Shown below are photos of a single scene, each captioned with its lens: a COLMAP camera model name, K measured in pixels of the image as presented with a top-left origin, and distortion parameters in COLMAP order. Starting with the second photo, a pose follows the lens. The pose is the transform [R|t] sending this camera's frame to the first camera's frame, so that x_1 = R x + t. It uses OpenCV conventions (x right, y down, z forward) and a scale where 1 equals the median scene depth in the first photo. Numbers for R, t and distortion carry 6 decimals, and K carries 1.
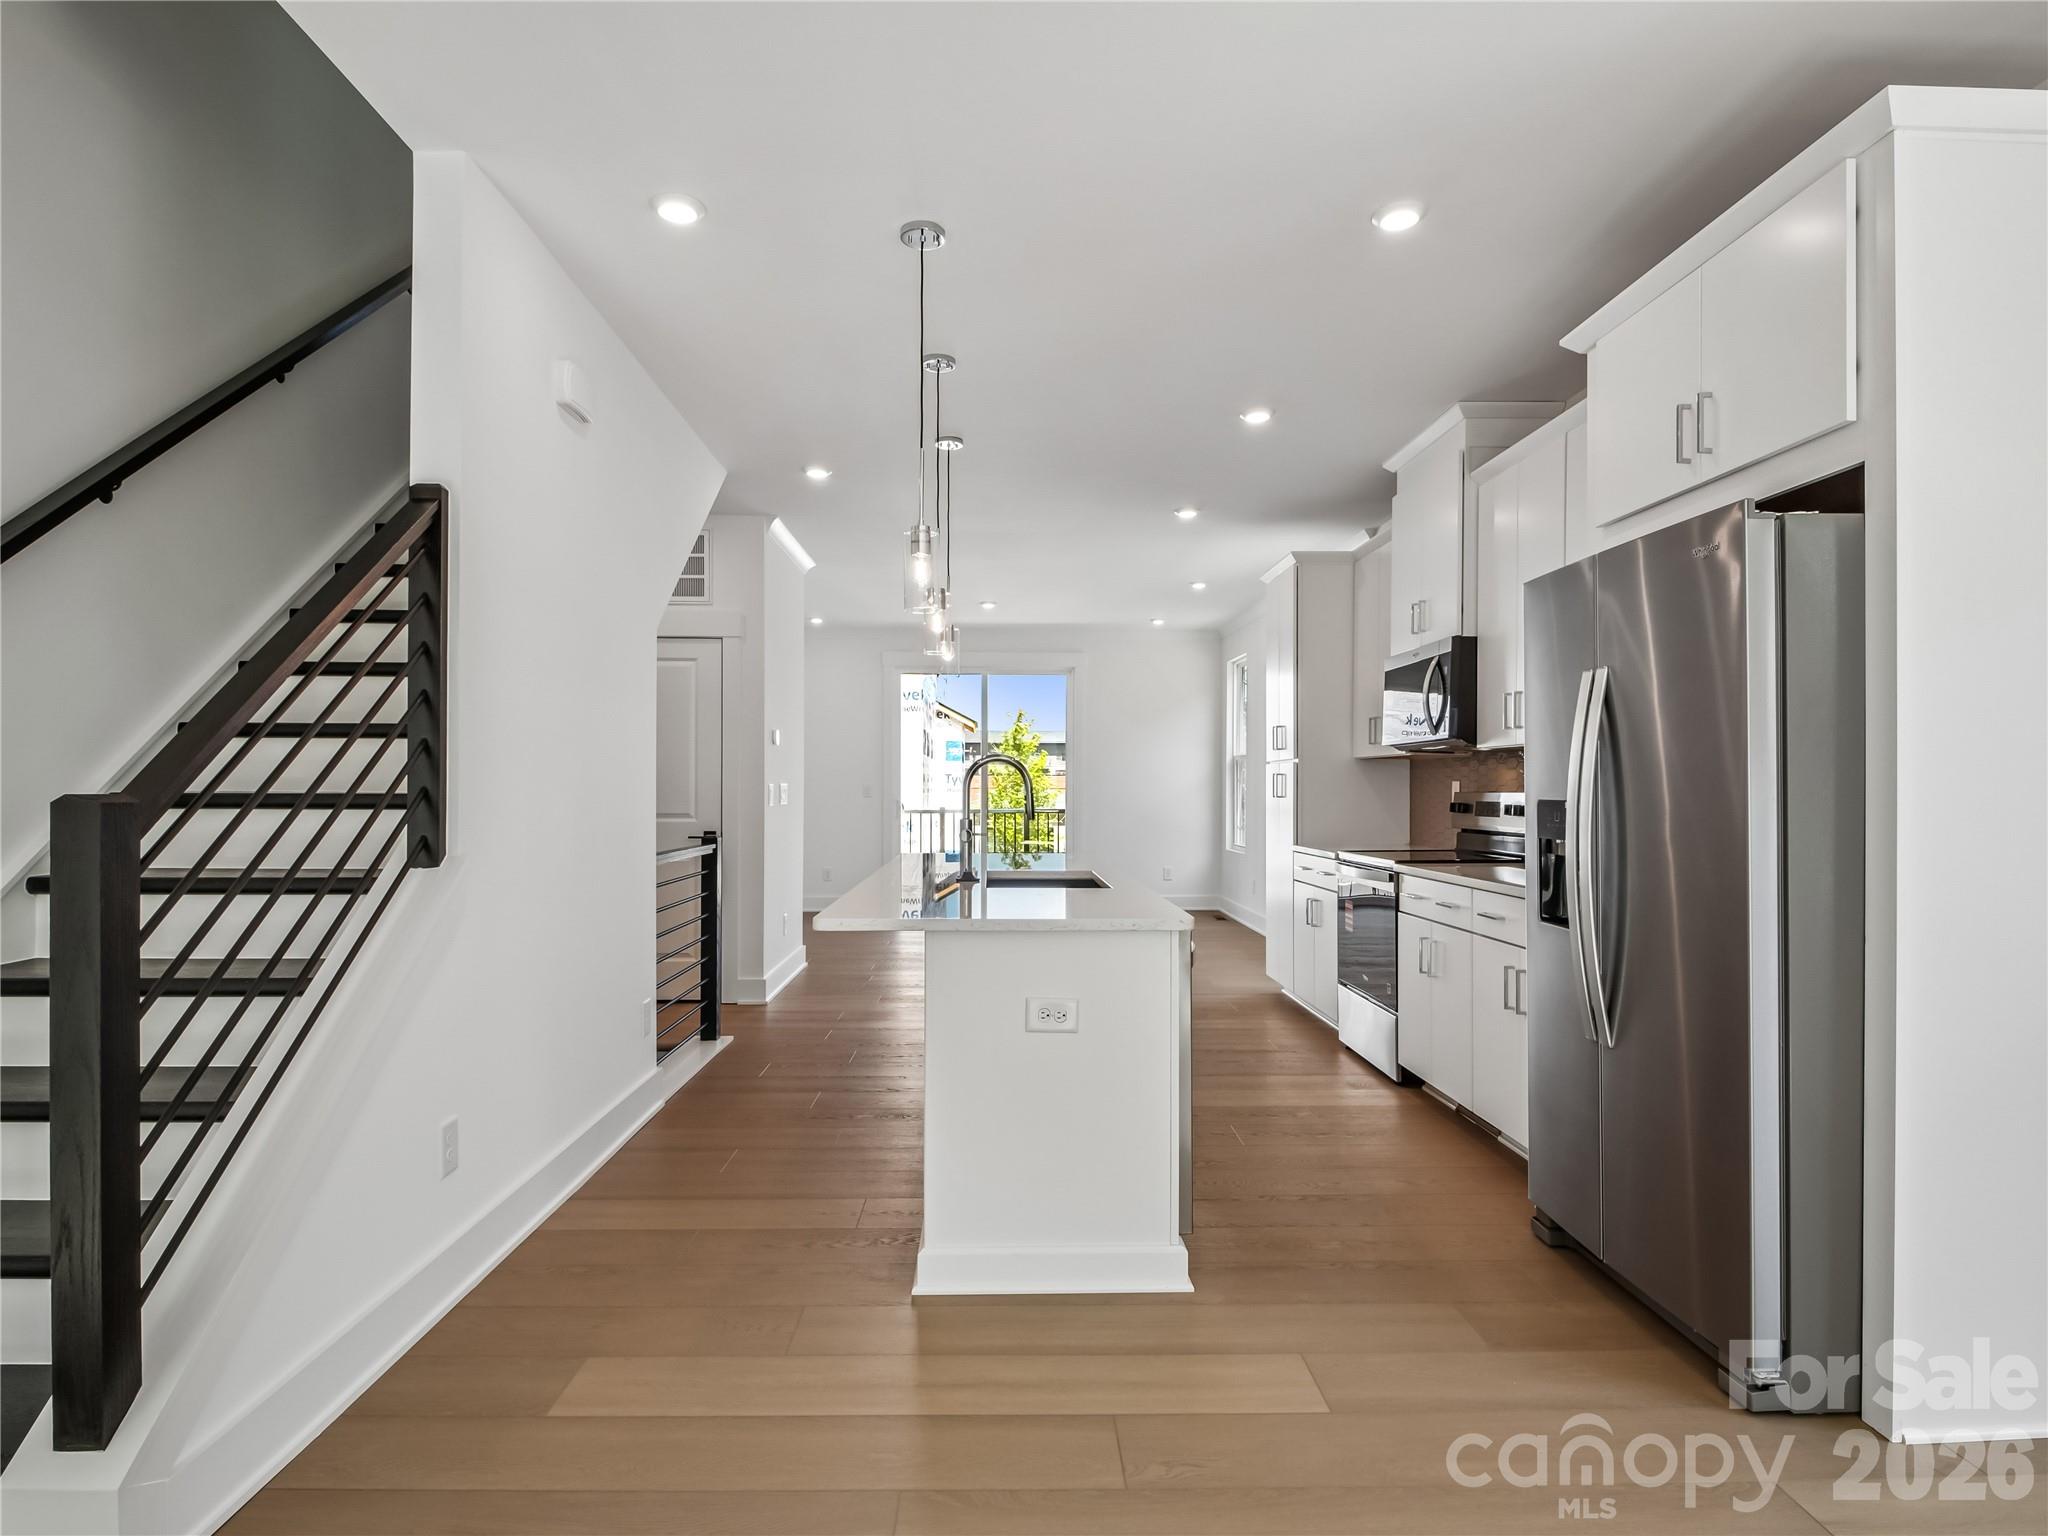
lens RADIAL K [[1108.4, 0, 1024.0], [0, 1108.4, 768.0], [0, 0, 1]] dist [0.004748, -0.013289]
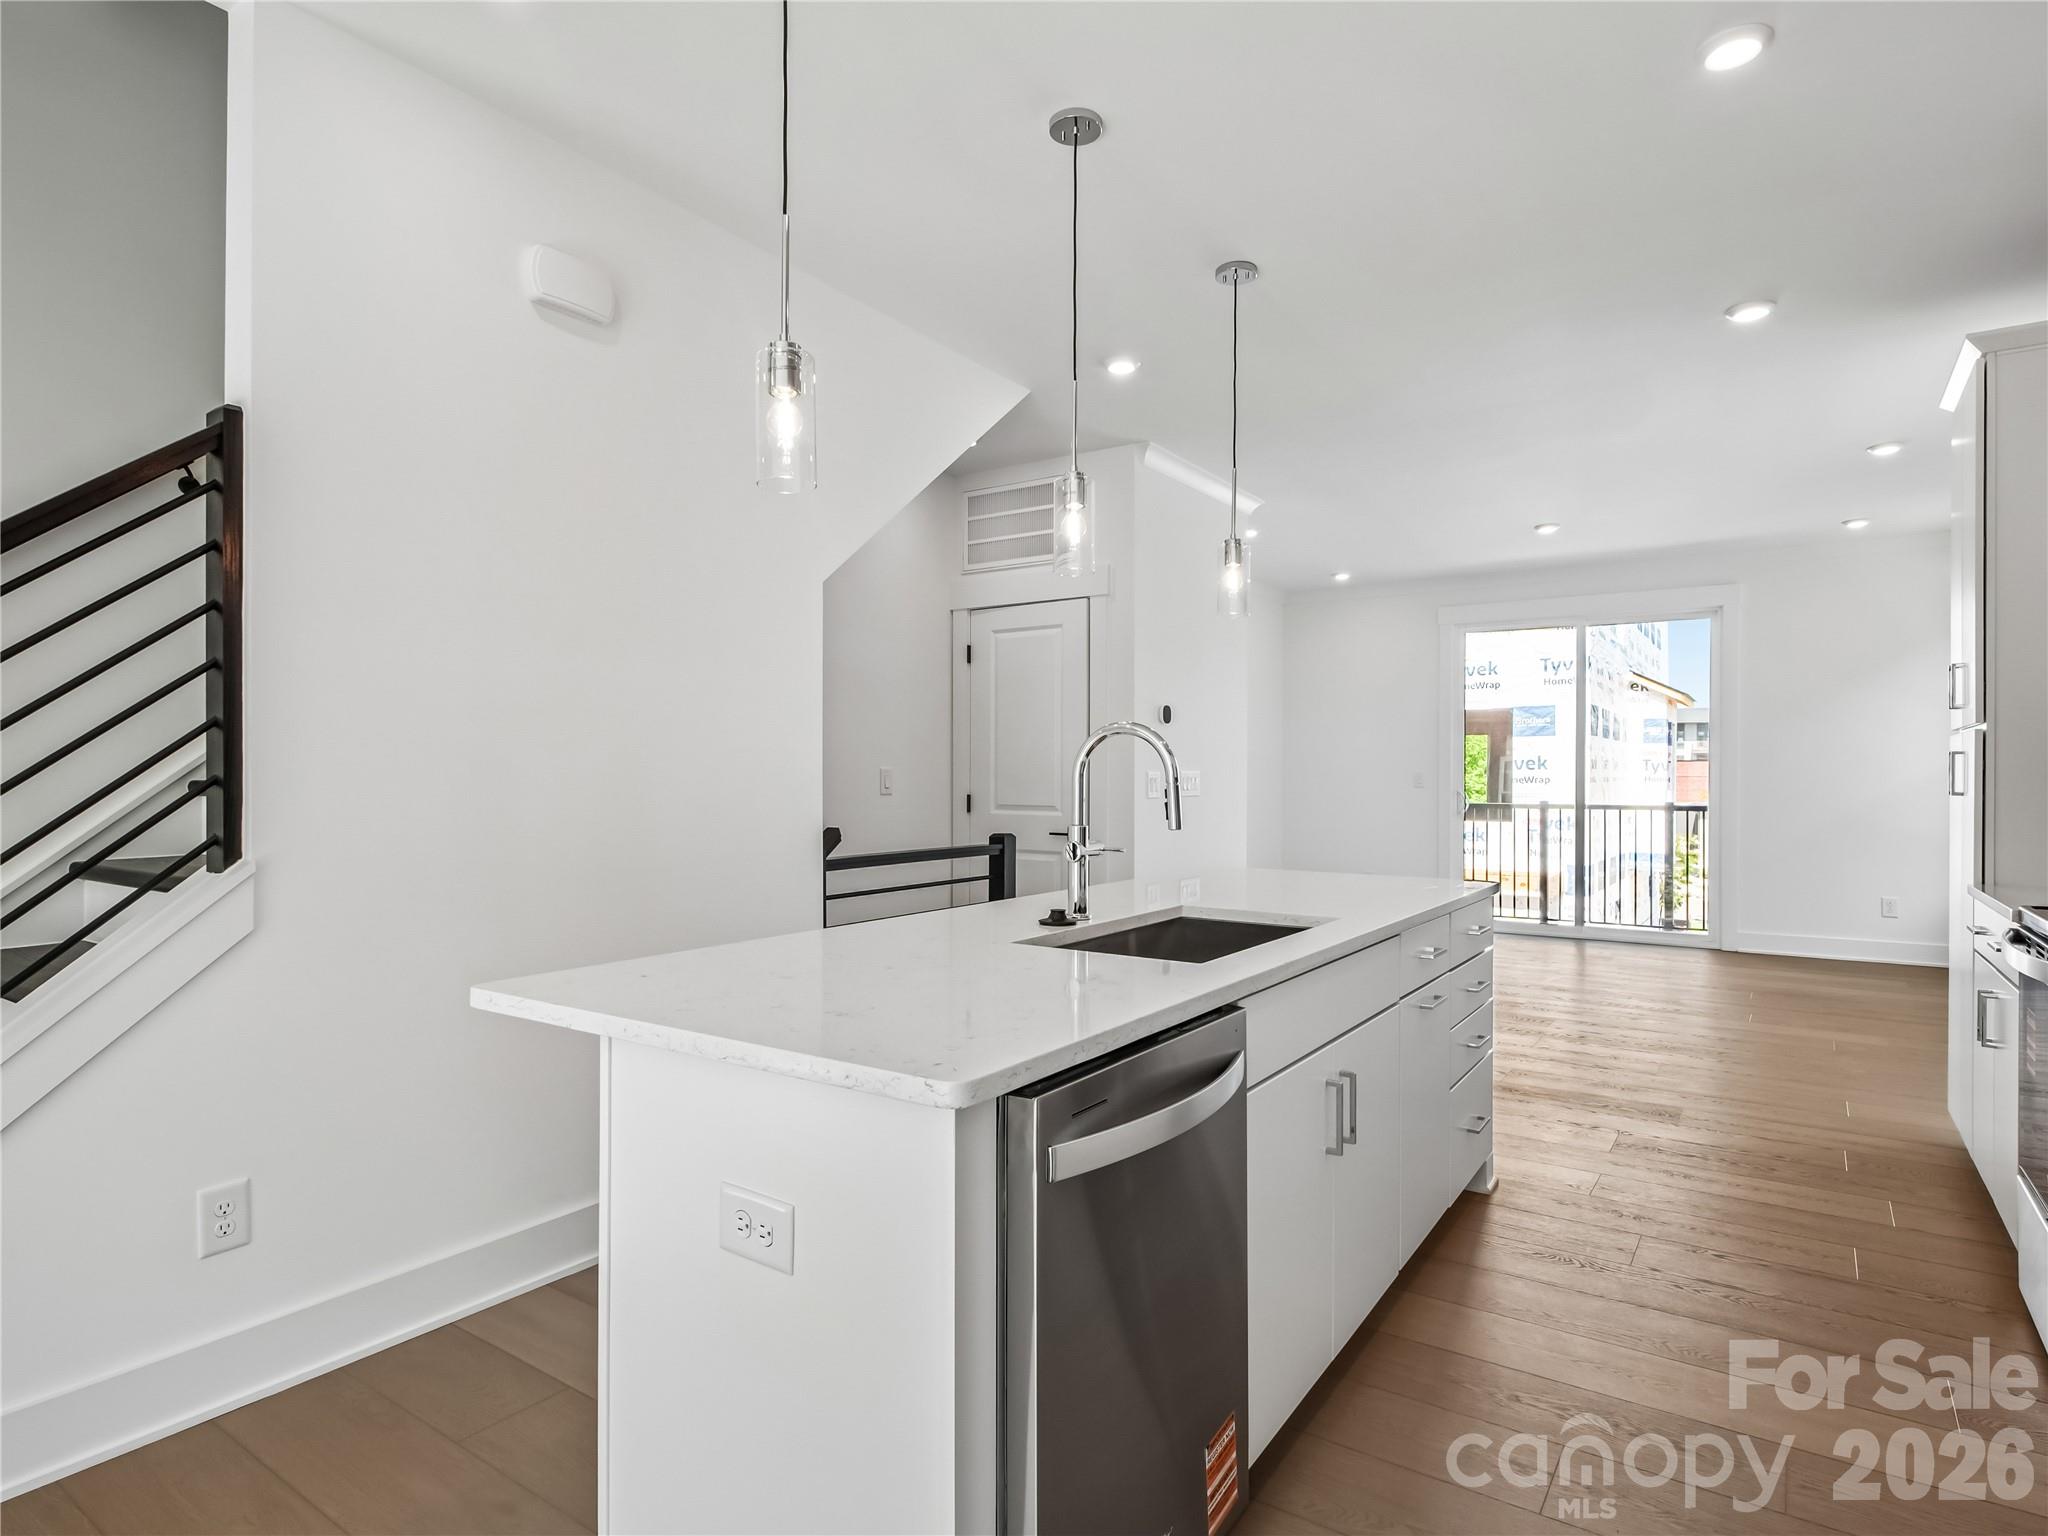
lens RADIAL K [[1108.4, 0, 1024.0], [0, 1108.4, 768.0], [0, 0, 1]] dist [0.004748, -0.013289]
pose [[0.804496, -0.002714, -0.593952, 0.120428], [0.009049, 0.999930, 0.007688, 0.003161], [0.593889, -0.011559, 0.804464, 0.190457]]
